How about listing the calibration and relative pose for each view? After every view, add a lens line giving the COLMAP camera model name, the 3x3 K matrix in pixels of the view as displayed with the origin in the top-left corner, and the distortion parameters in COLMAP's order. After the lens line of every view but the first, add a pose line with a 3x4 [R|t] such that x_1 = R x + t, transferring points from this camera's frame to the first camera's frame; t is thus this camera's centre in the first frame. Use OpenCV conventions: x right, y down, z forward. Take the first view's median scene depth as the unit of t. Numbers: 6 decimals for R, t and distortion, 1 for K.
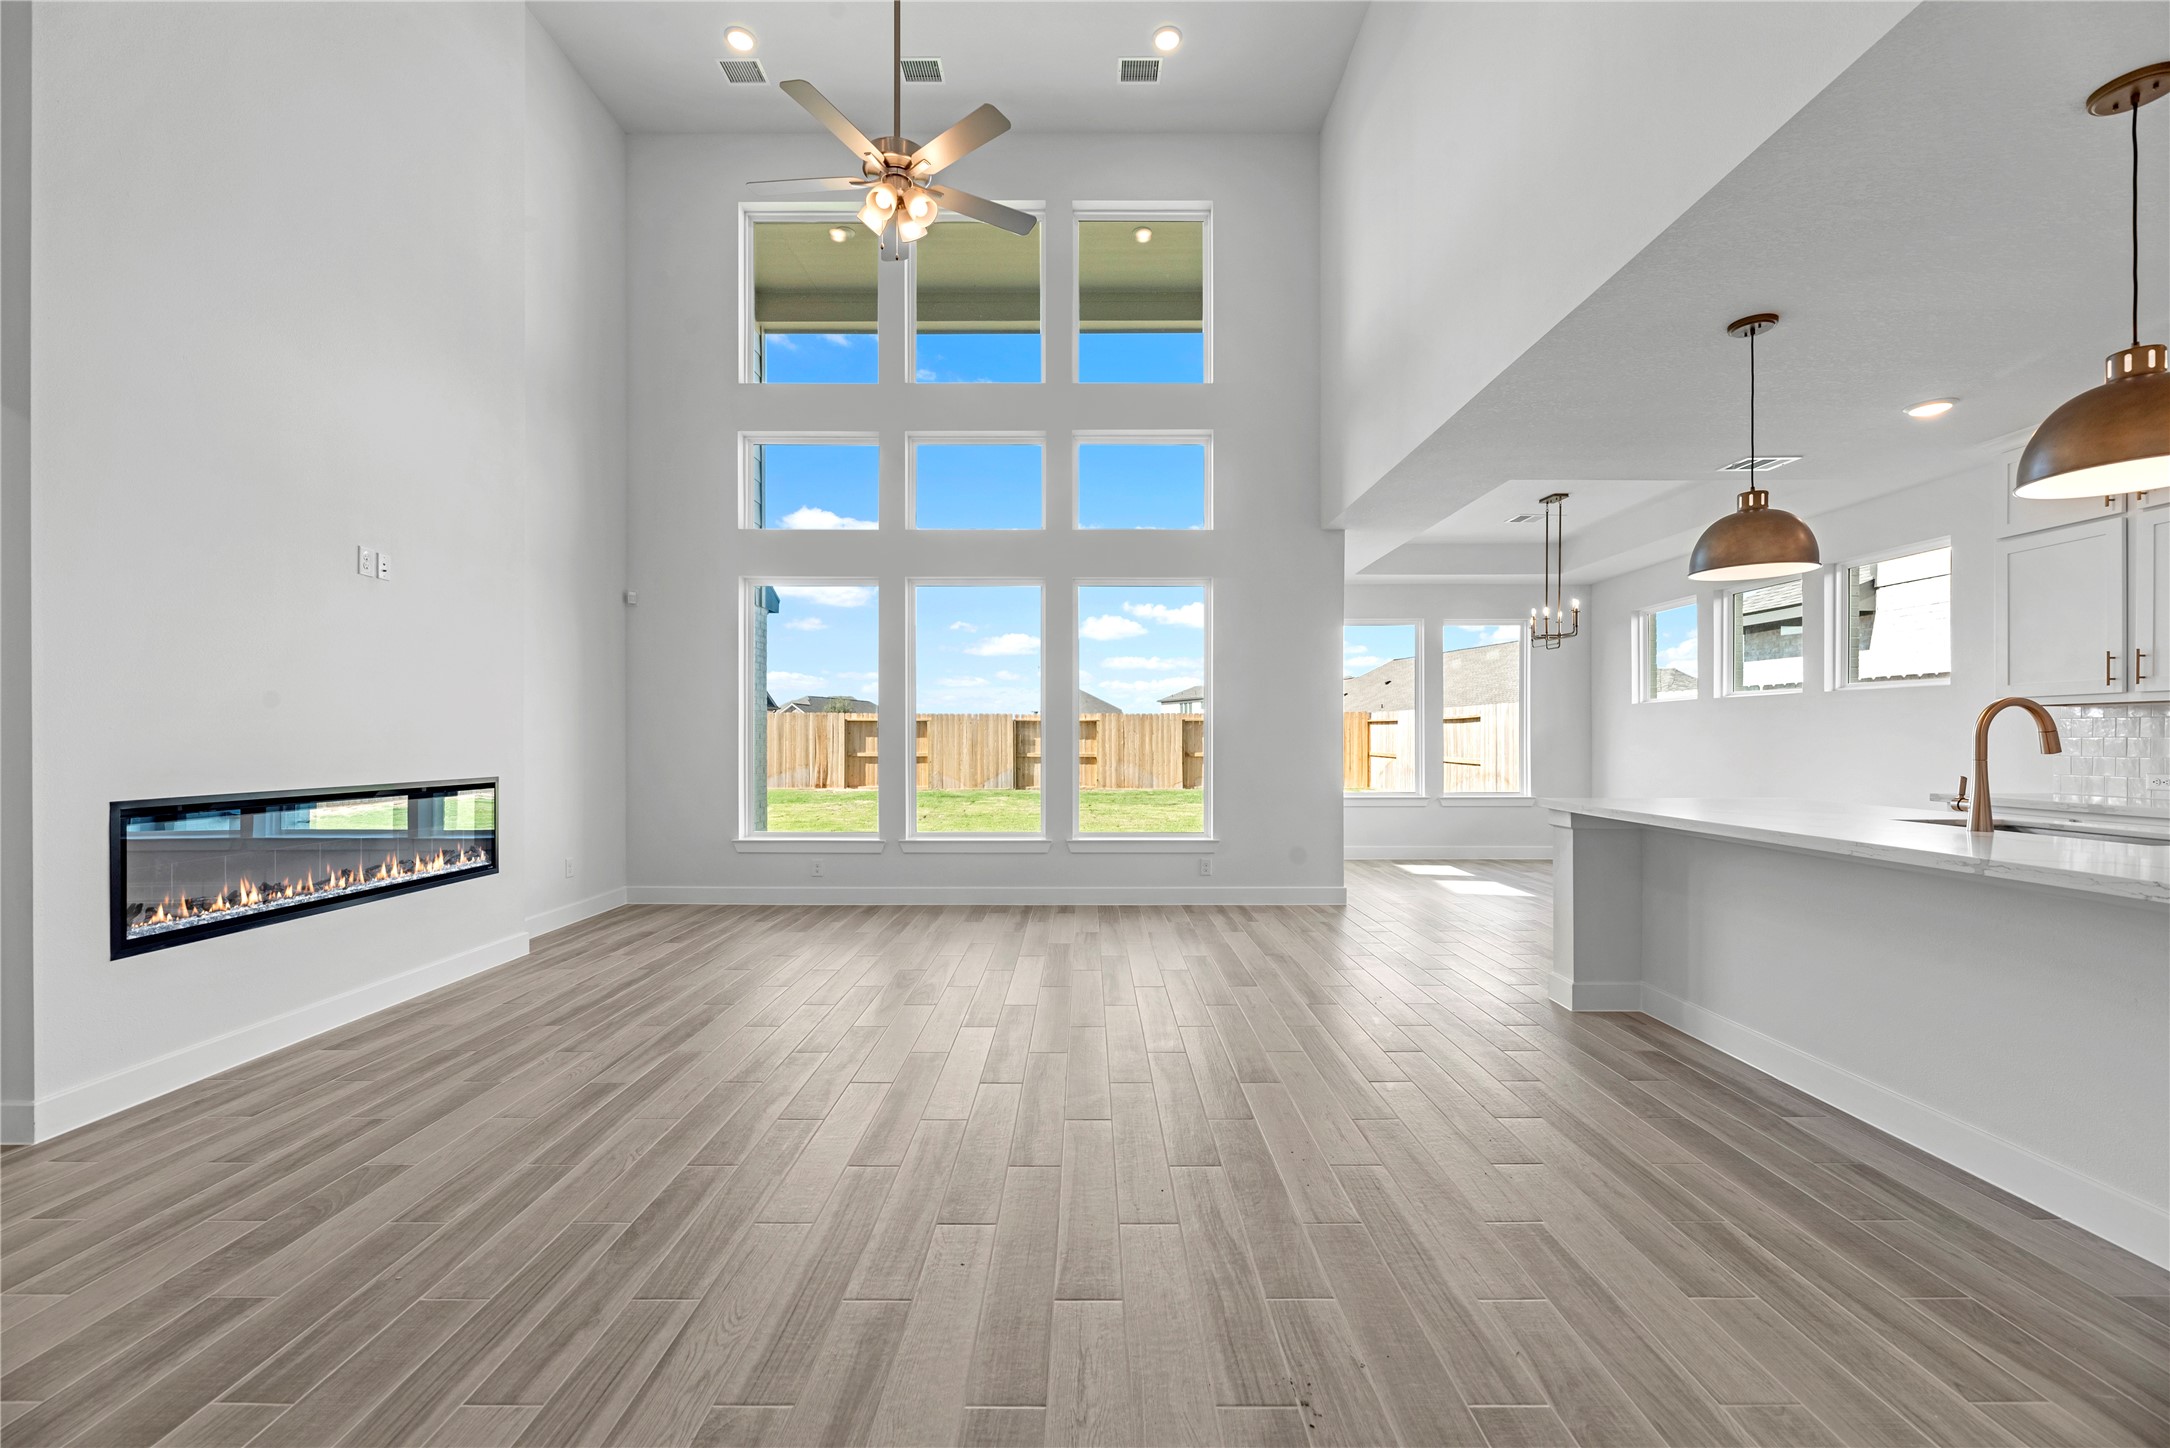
lens RADIAL K [[884.4, 0, 1085.7], [0, 884.4, 738.0], [0, 0, 1]] dist [-0.003076, -0.000484]
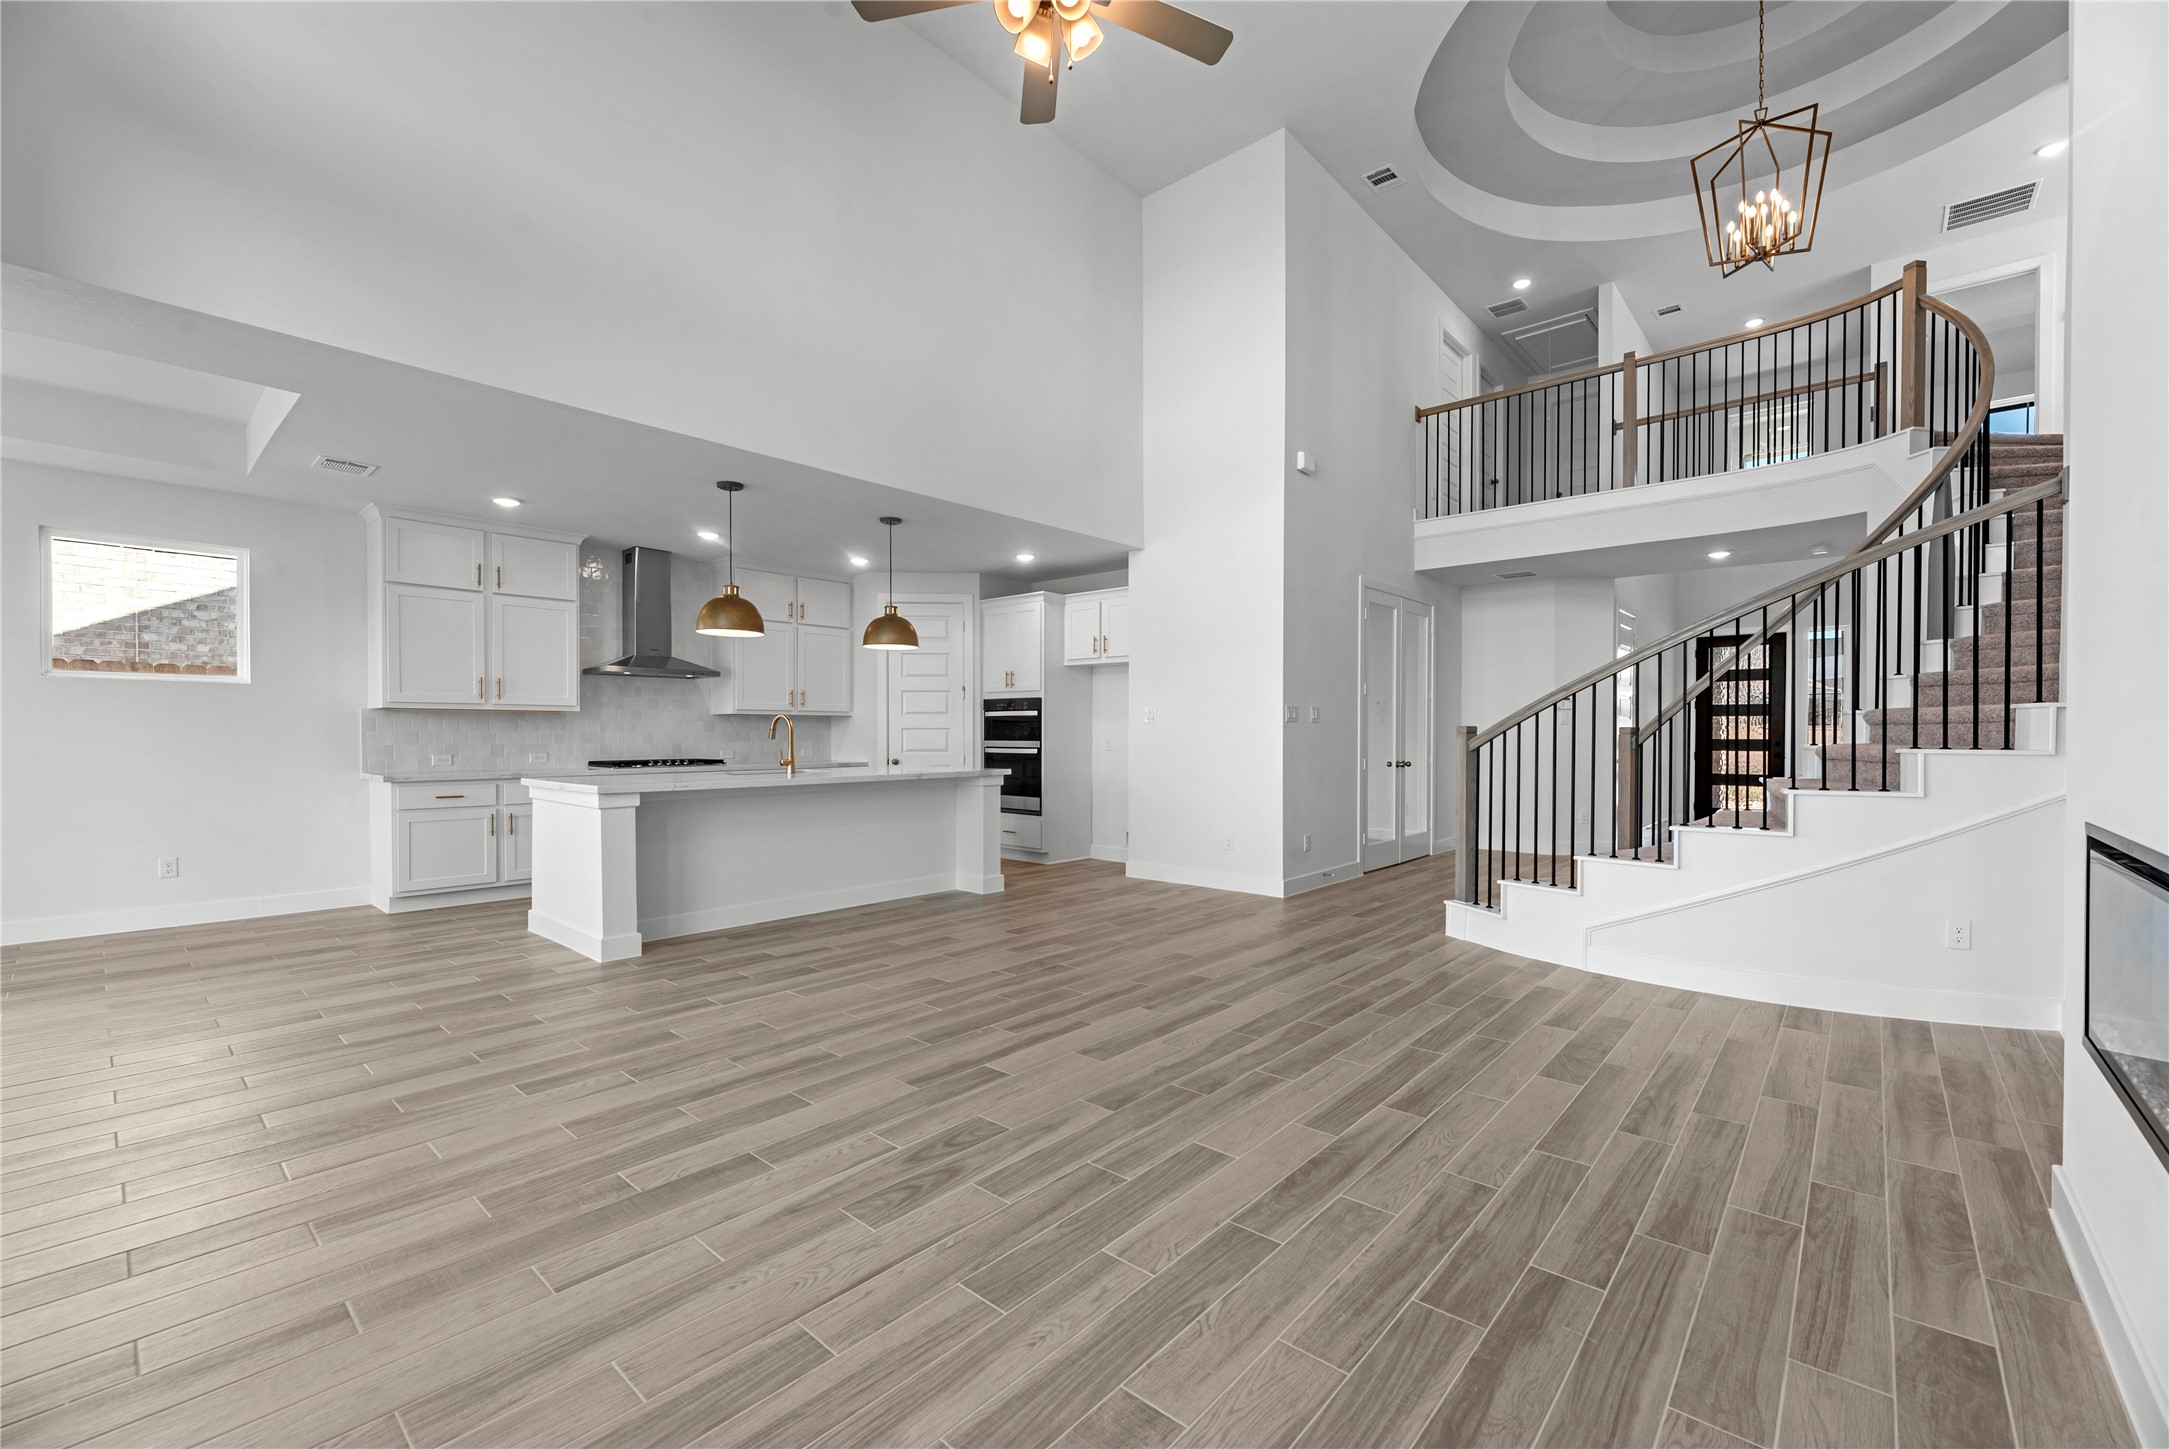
lens RADIAL K [[884.0, 0, 1093.6], [0, 884.0, 733.7], [0, 0, 1]] dist [-0.003076, -0.000484]
pose [[-0.755530, -0.000063, 0.655114, -0.719529], [-0.000581, 1.000000, -0.000574, 0.004885], [-0.655114, -0.000815, -0.755529, 1.527331]]
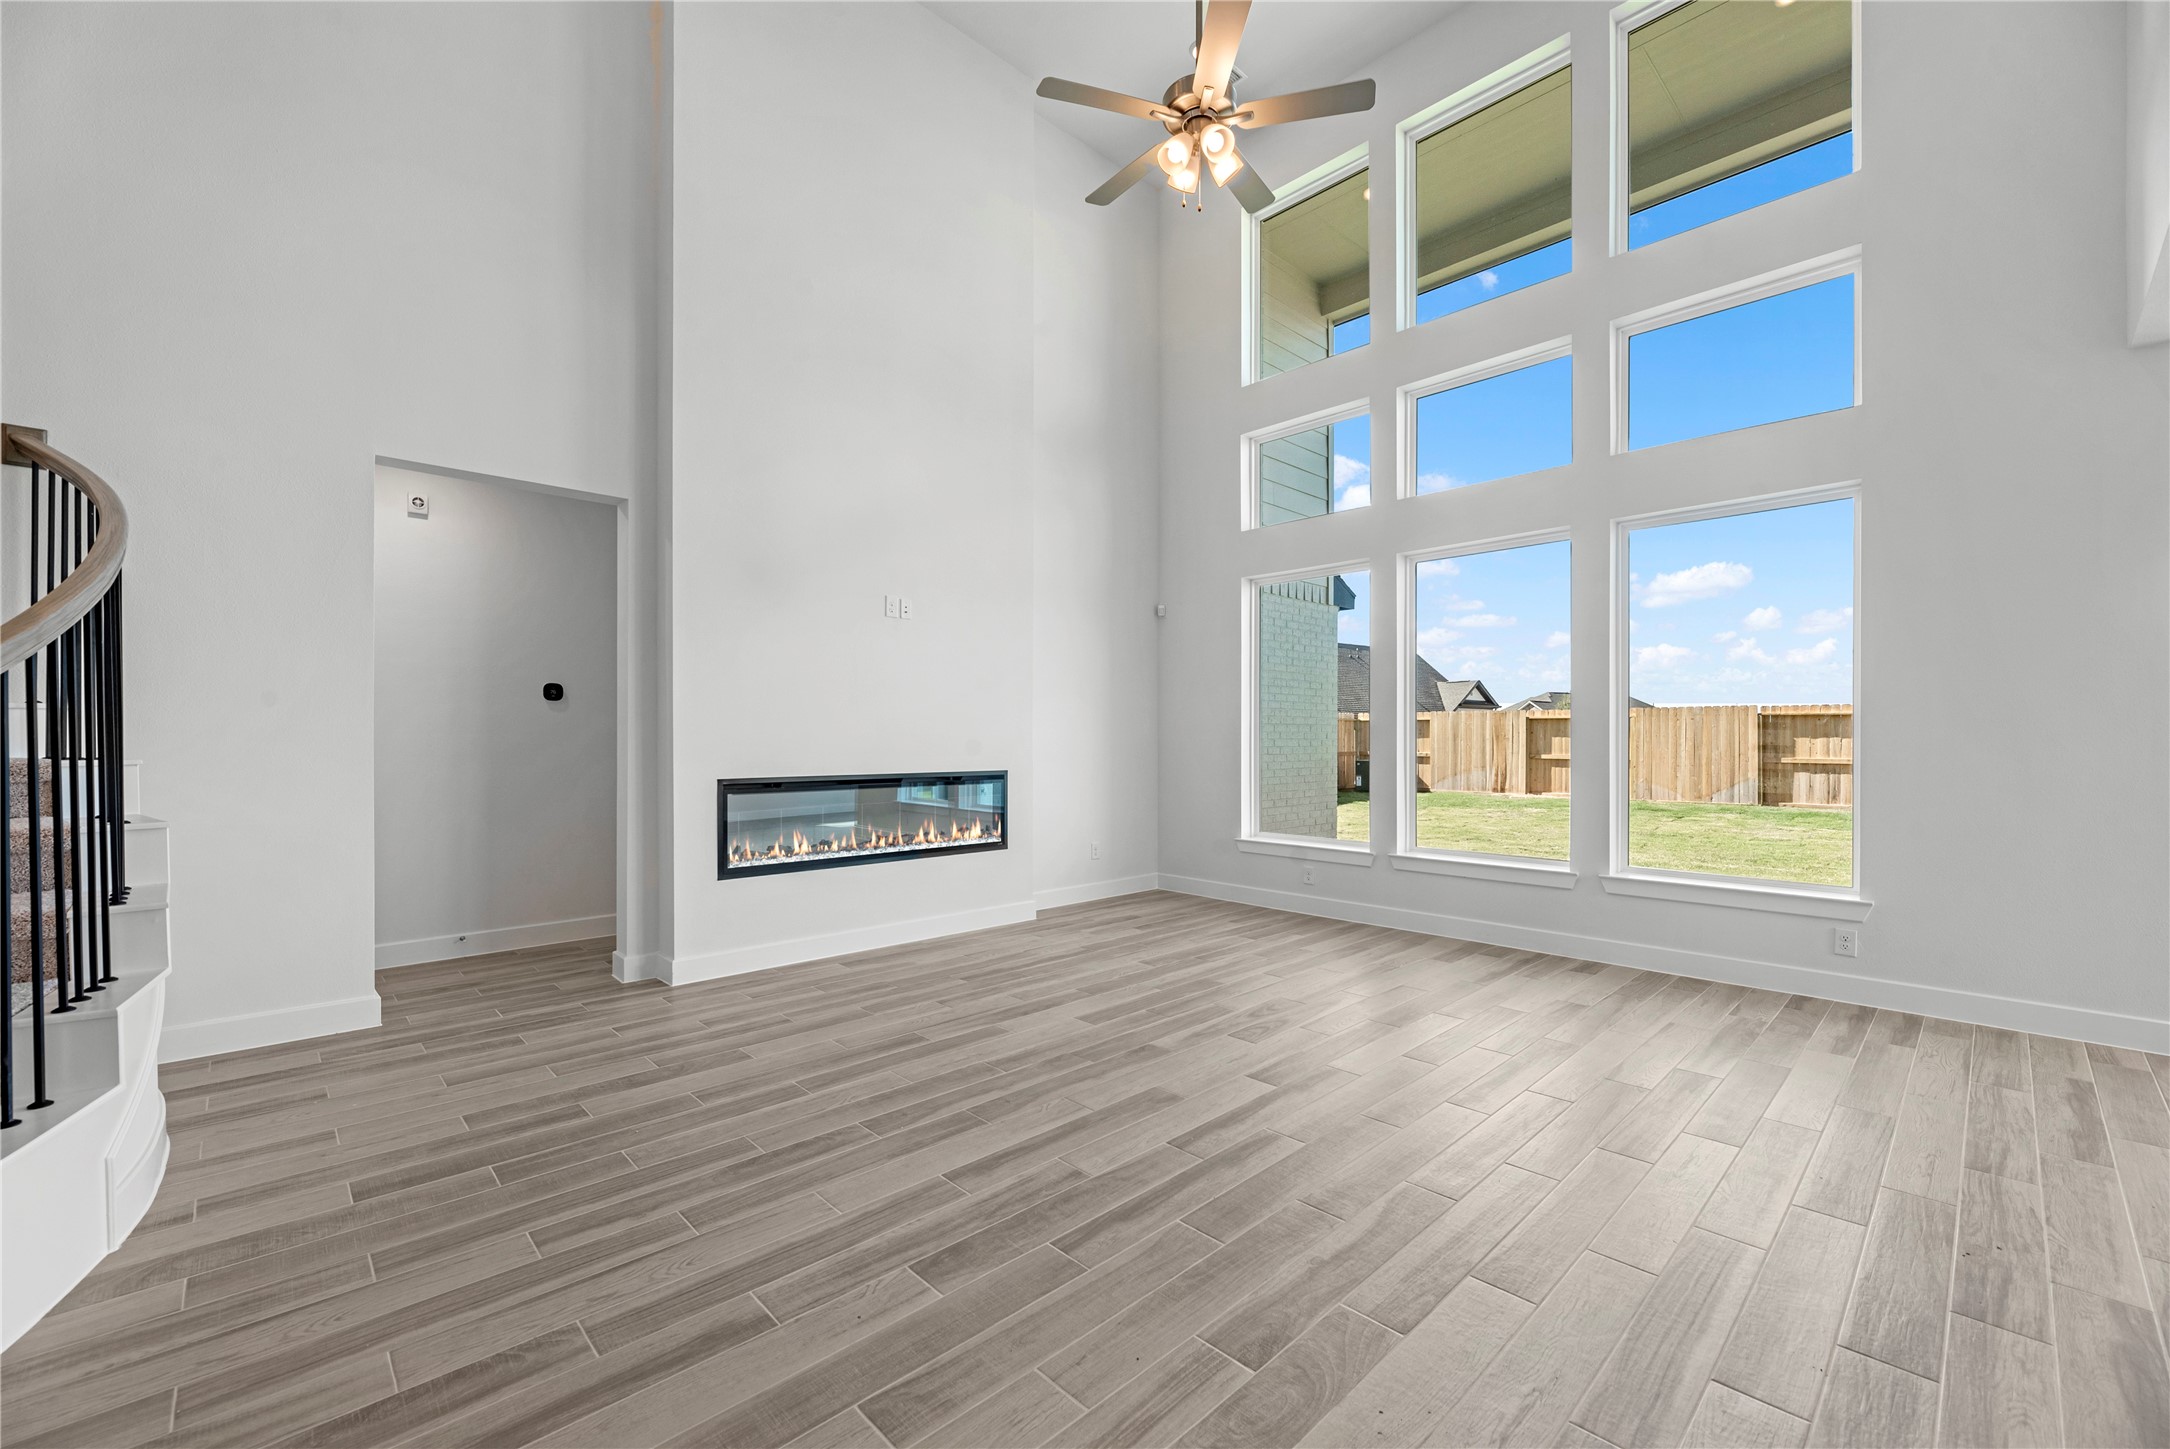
lens RADIAL K [[884.4, 0, 1082.4], [0, 884.4, 740.1], [0, 0, 1]] dist [-0.003076, -0.000484]
pose [[0.689315, 0.001616, -0.724460, 0.359479], [0.000312, 0.999997, 0.002528, -0.000628], [0.724462, -0.001969, 0.689312, 0.286500]]
